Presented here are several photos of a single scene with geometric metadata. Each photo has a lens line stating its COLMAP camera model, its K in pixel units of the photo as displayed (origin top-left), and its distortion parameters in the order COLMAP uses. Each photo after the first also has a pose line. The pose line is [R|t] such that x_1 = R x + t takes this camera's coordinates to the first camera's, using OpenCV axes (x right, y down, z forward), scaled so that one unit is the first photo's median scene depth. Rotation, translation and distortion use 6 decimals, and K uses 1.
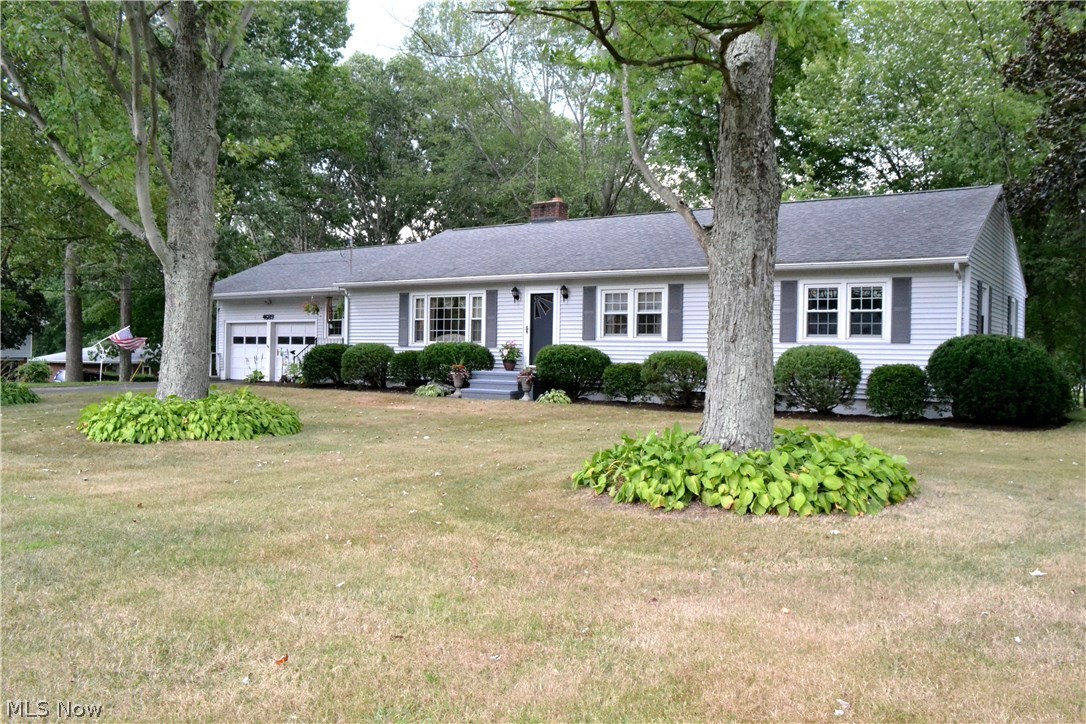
lens RADIAL K [[876.7, 0, 543.0], [0, 876.7, 362.0], [0, 0, 1]] dist [-0.072438, -0.002239]
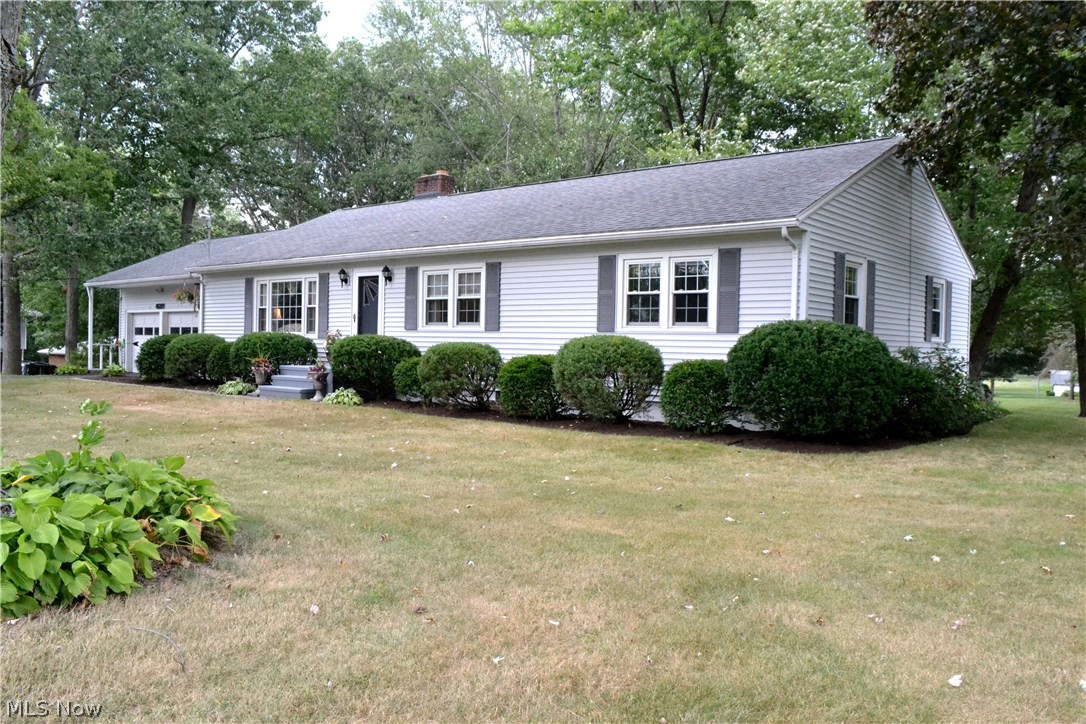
lens RADIAL K [[876.7, 0, 543.0], [0, 876.7, 362.0], [0, 0, 1]] dist [-0.072438, -0.002239]
pose [[0.996443, 0.004629, -0.084142, 0.247970], [-0.004049, 0.999967, 0.007069, -0.000293], [0.084171, -0.006703, 0.996429, 0.158924]]
